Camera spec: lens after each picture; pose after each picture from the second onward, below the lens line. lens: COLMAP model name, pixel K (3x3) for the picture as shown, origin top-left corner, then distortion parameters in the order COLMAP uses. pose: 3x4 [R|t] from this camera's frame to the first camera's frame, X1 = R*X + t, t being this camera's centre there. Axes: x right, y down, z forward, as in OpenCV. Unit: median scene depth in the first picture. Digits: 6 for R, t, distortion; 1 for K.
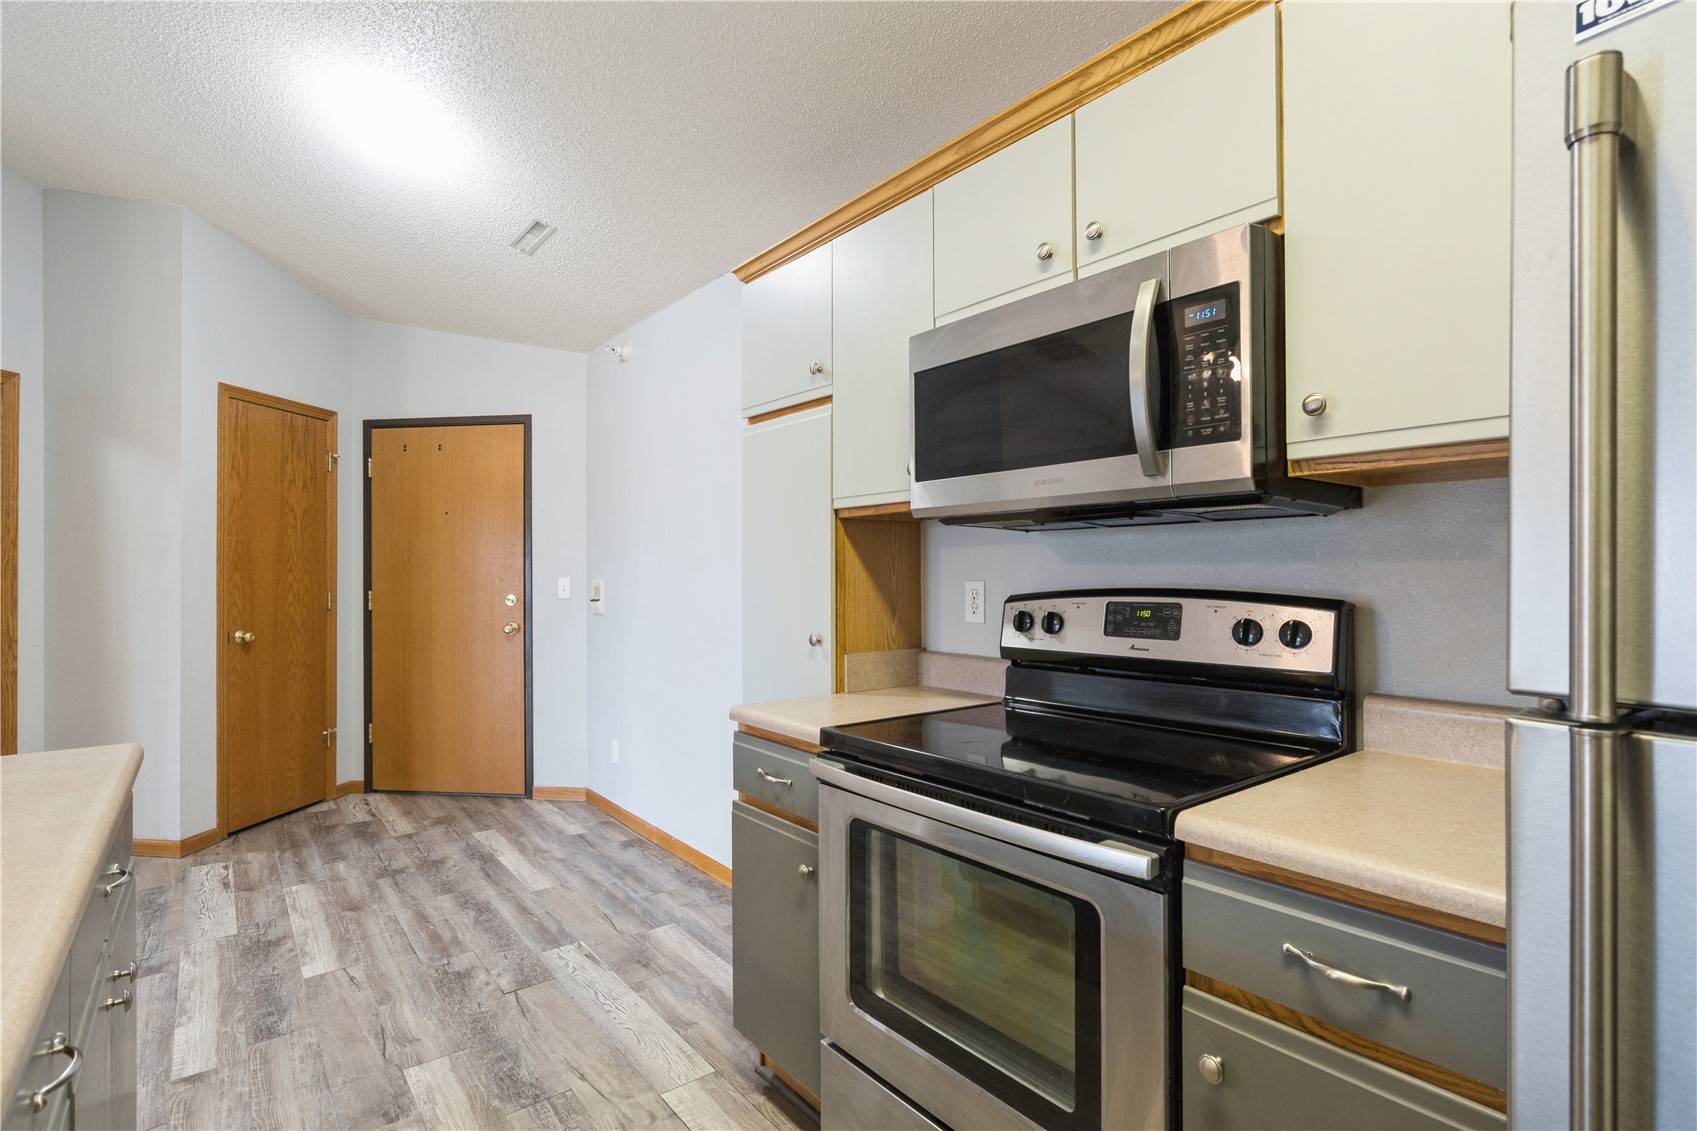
lens RADIAL K [[813.8, 0, 853.2], [0, 813.8, 567.8], [0, 0, 1]] dist [-0.002526, 0.000535]
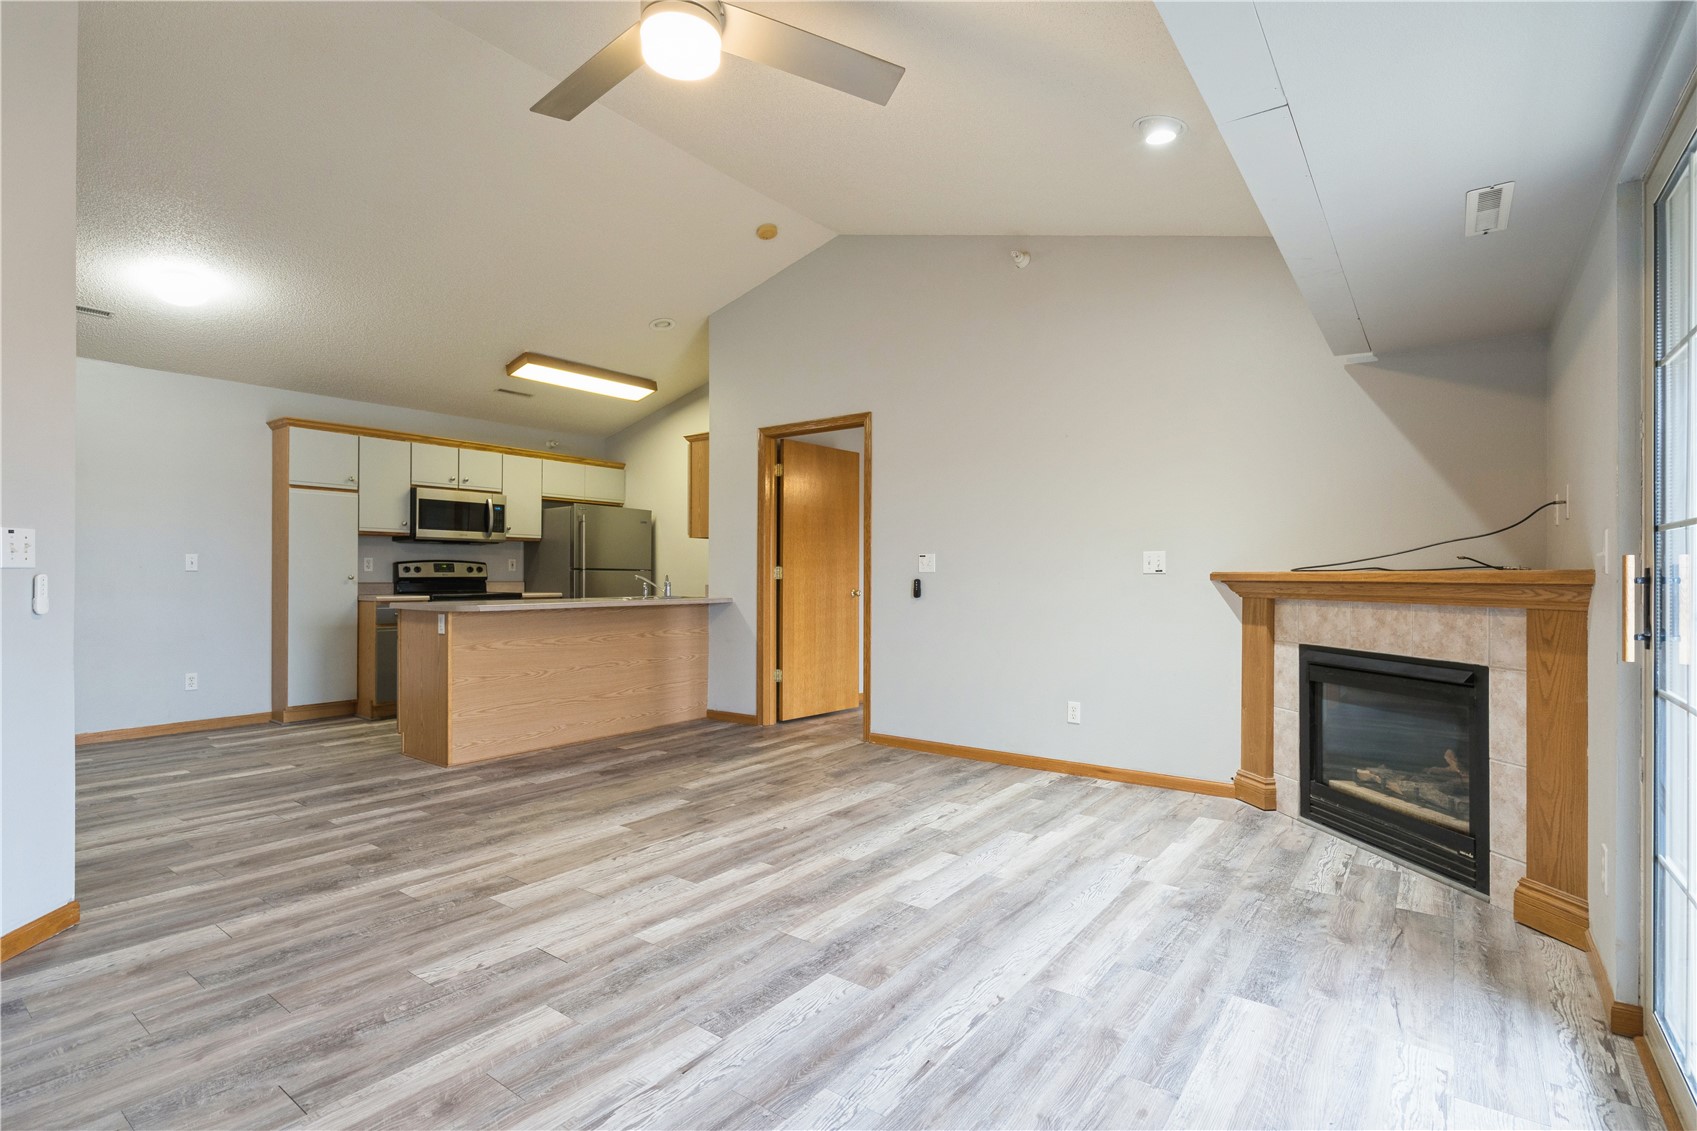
lens RADIAL K [[813.8, 0, 855.3], [0, 813.8, 572.3], [0, 0, 1]] dist [-0.002526, 0.000535]
pose [[-0.269333, 0.002031, 0.963045, -3.951154], [-0.012014, 0.999913, -0.005469, 0.082099], [-0.962972, -0.013043, -0.269285, 0.120329]]
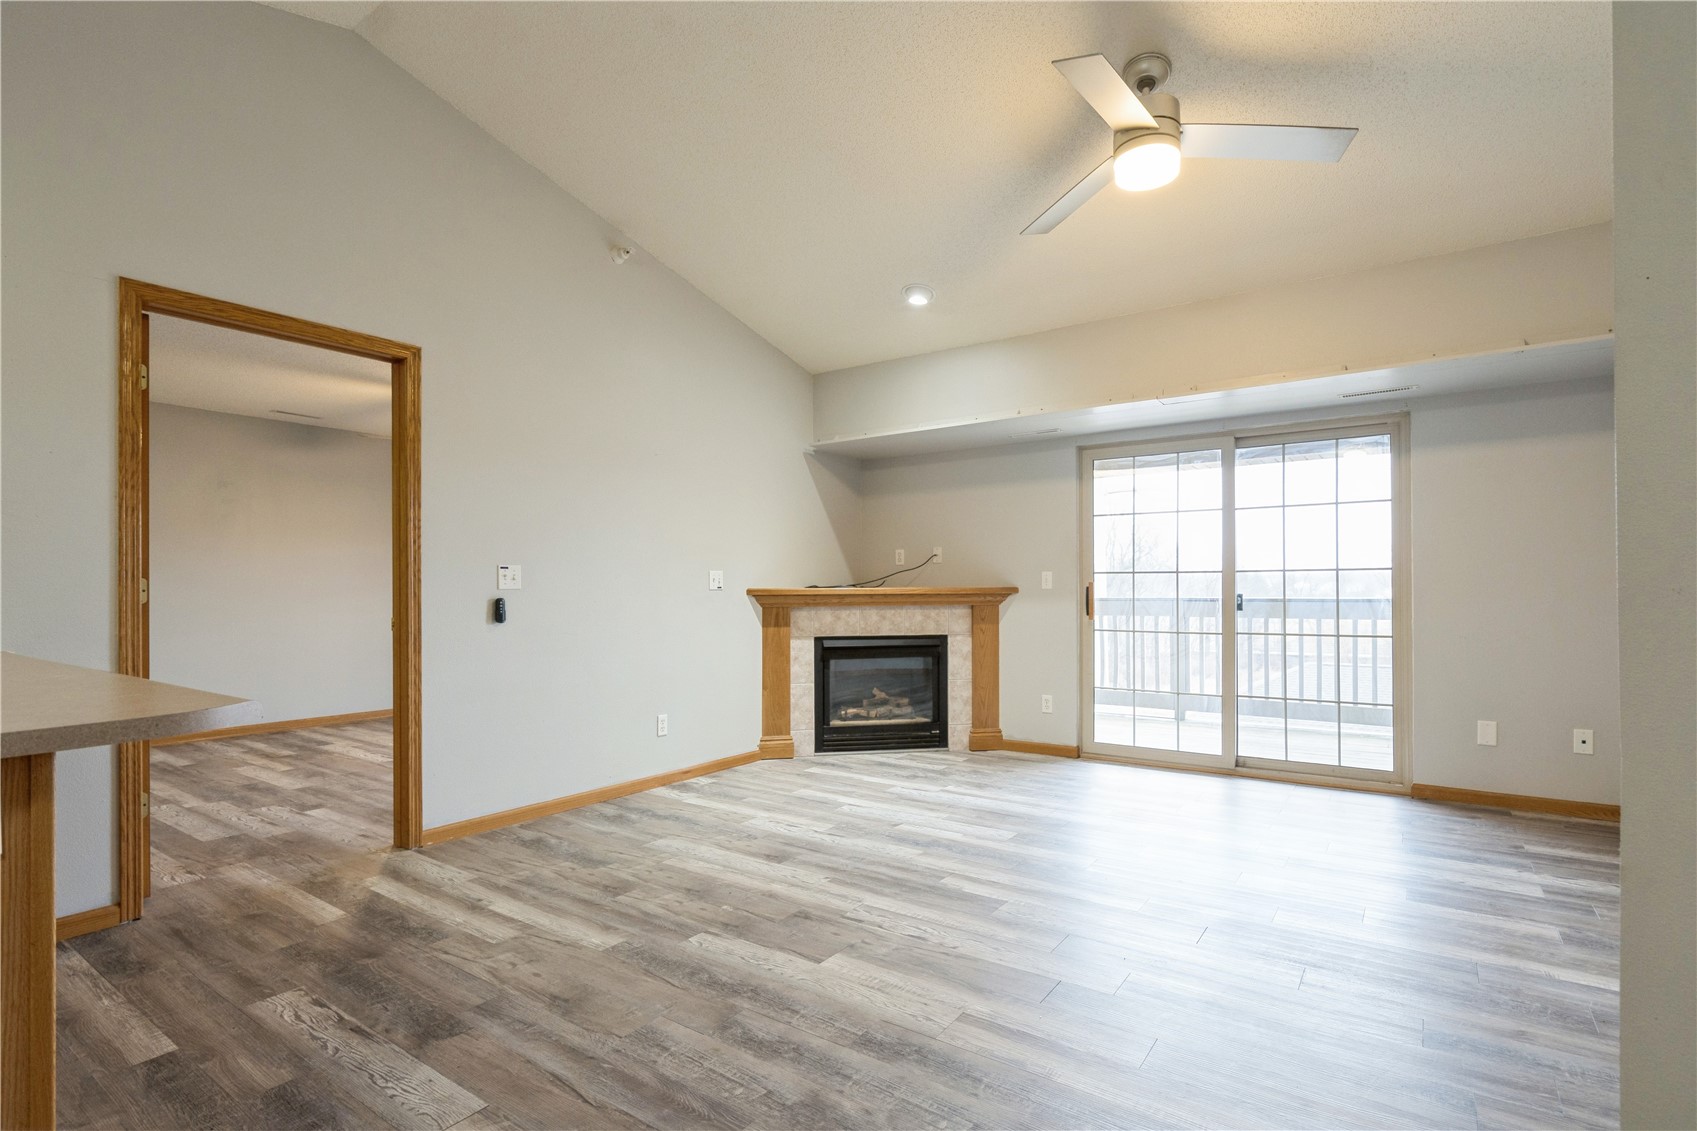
lens RADIAL K [[813.8, 0, 847.5], [0, 813.8, 582.8], [0, 0, 1]] dist [-0.002526, 0.000535]
pose [[-0.958722, 0.001561, -0.284340, -1.498668], [0.007355, 0.999787, -0.019308, 0.095376], [0.284249, -0.020602, -0.958529, 1.468036]]
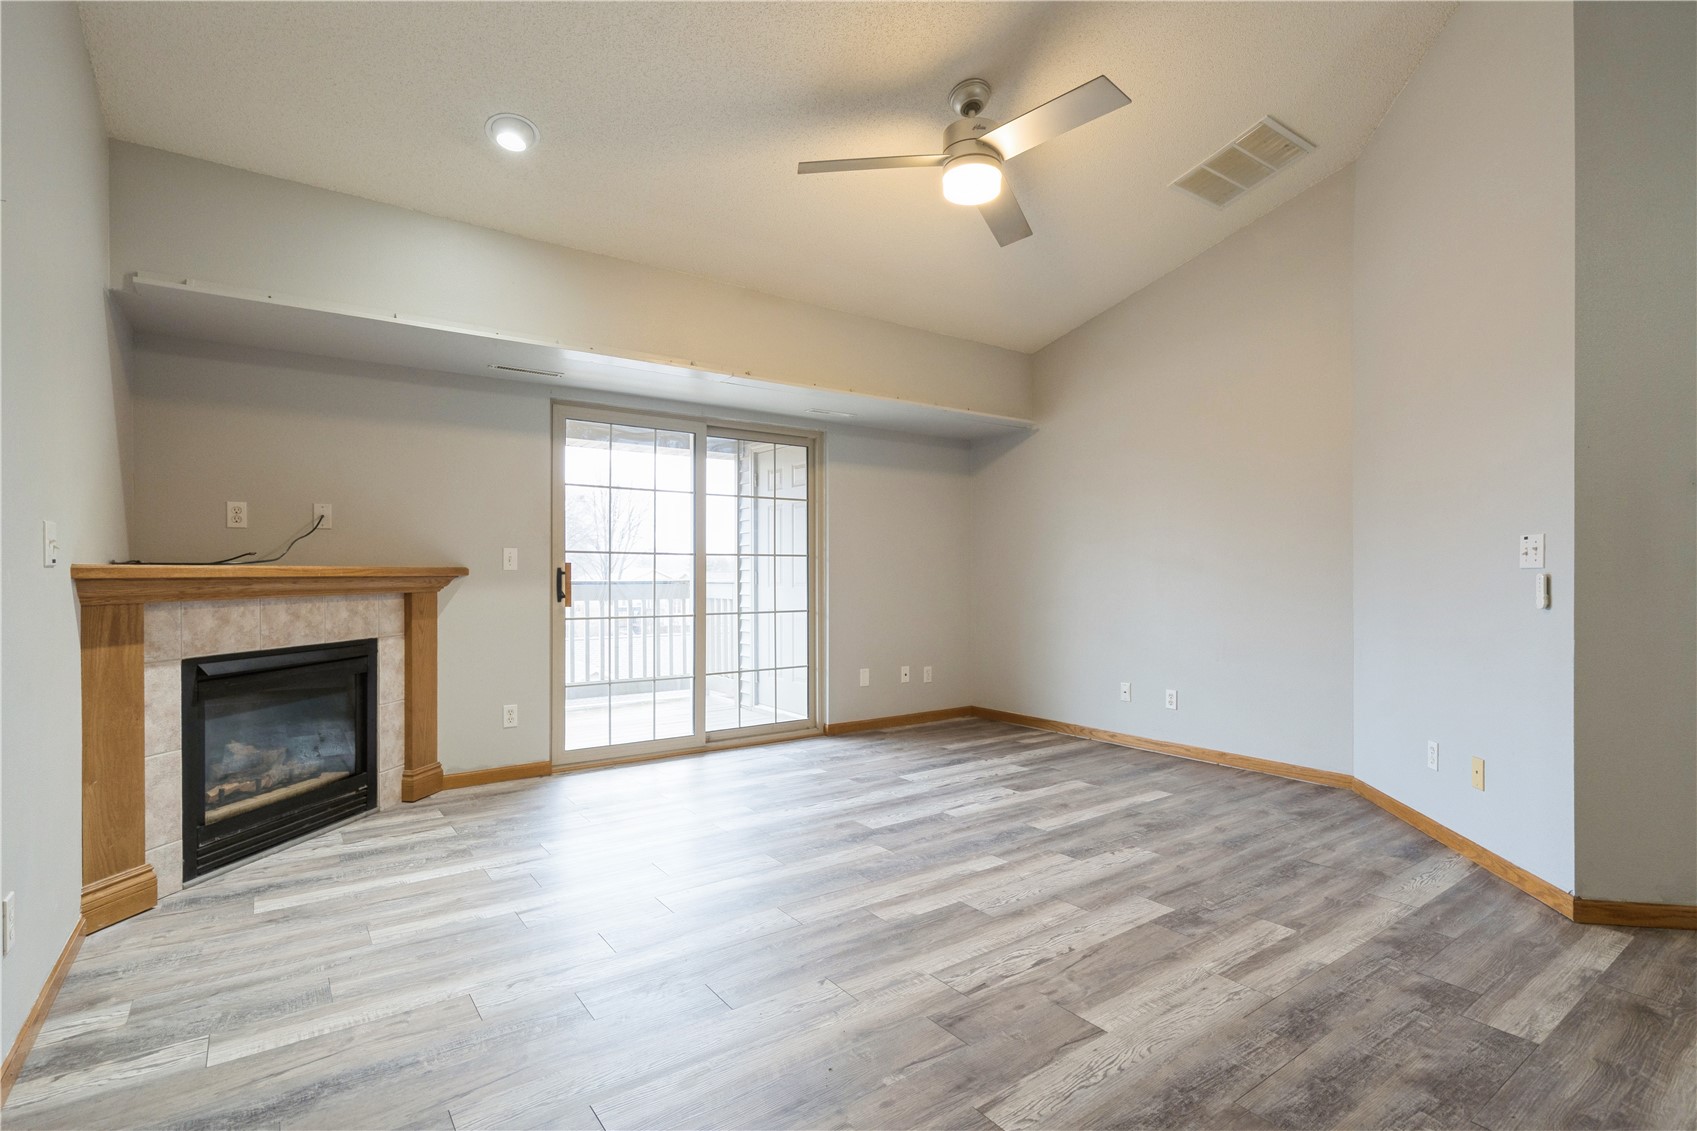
lens RADIAL K [[813.8, 0, 842.8], [0, 813.8, 575.6], [0, 0, 1]] dist [-0.002526, 0.000535]
pose [[-0.044133, 0.003155, -0.999021, -0.725231], [0.009419, 0.999952, 0.002742, 0.083634], [0.998981, -0.009289, -0.044160, -0.170991]]
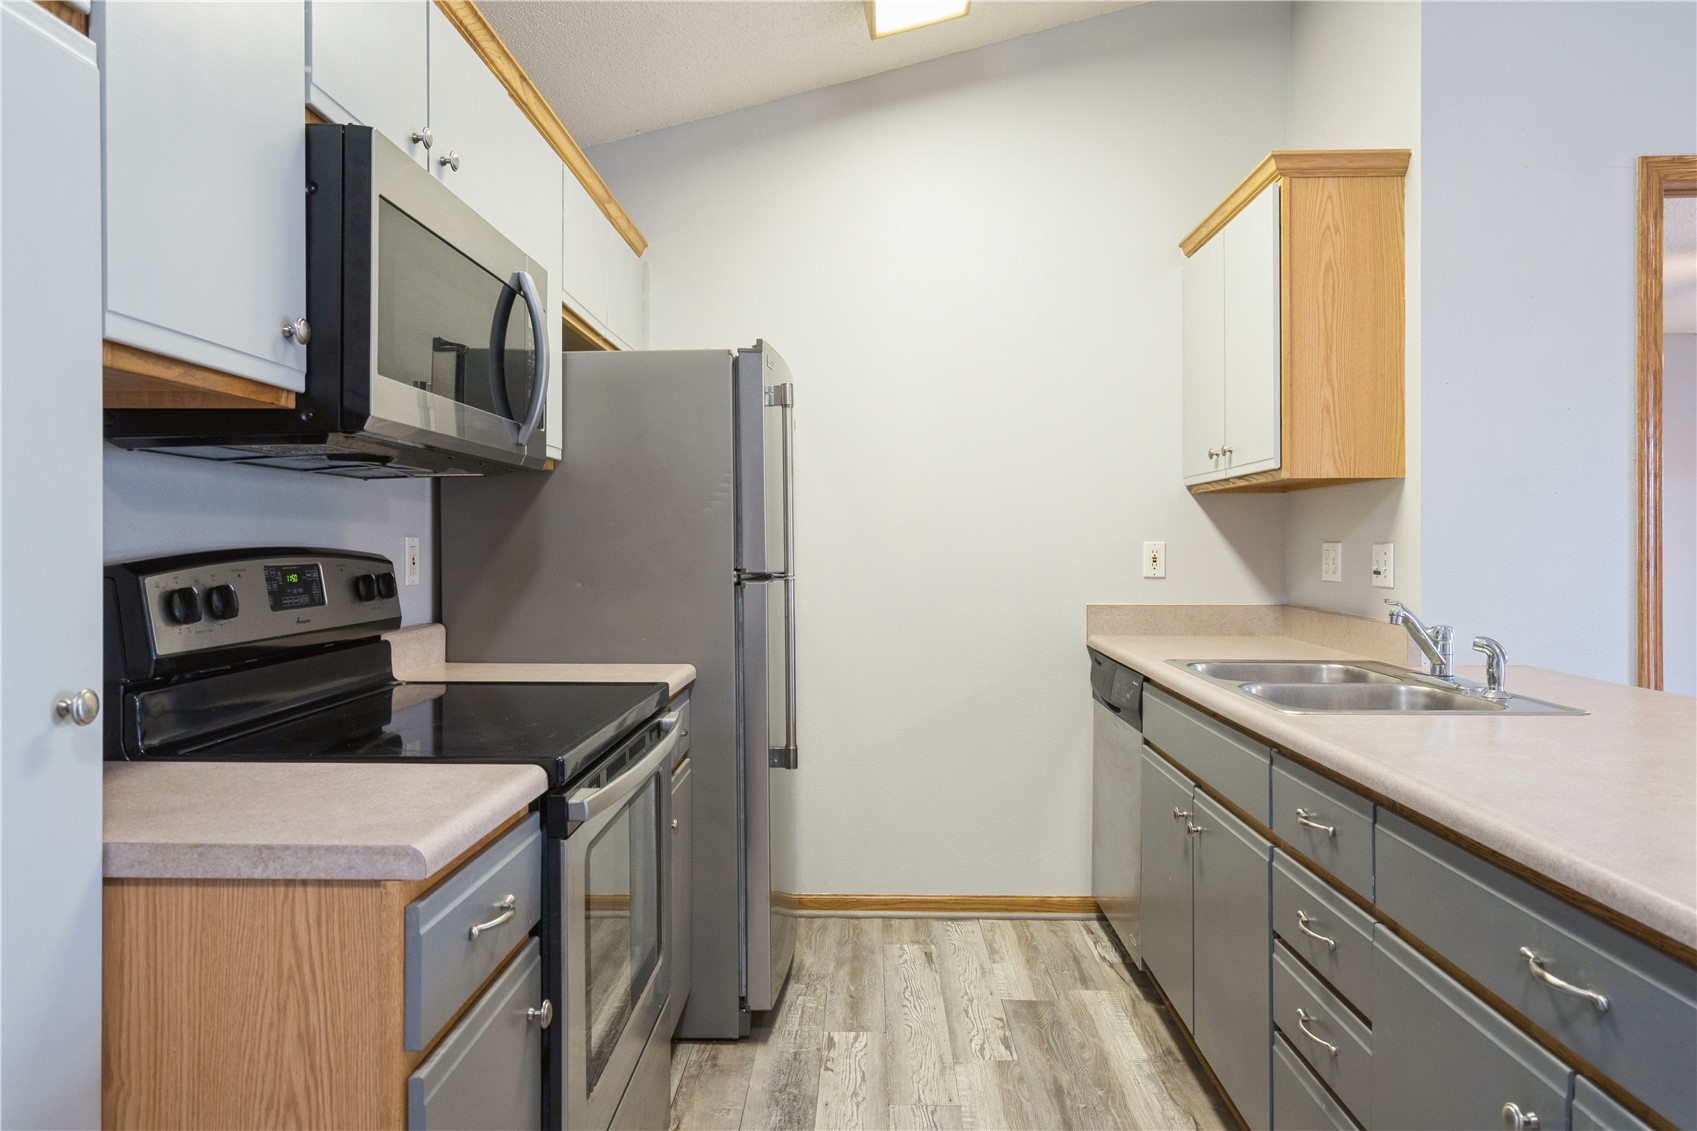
lens RADIAL K [[1069.7, 0, 867.3], [0, 1069.7, 549.6], [0, 0, 1]] dist [-0.002554, 0.005775]
pose [[-0.777636, -0.003790, 0.628703, -0.725167], [-0.006514, 0.999977, -0.002028, 0.025929], [-0.628681, -0.005673, -0.777643, 1.422626]]
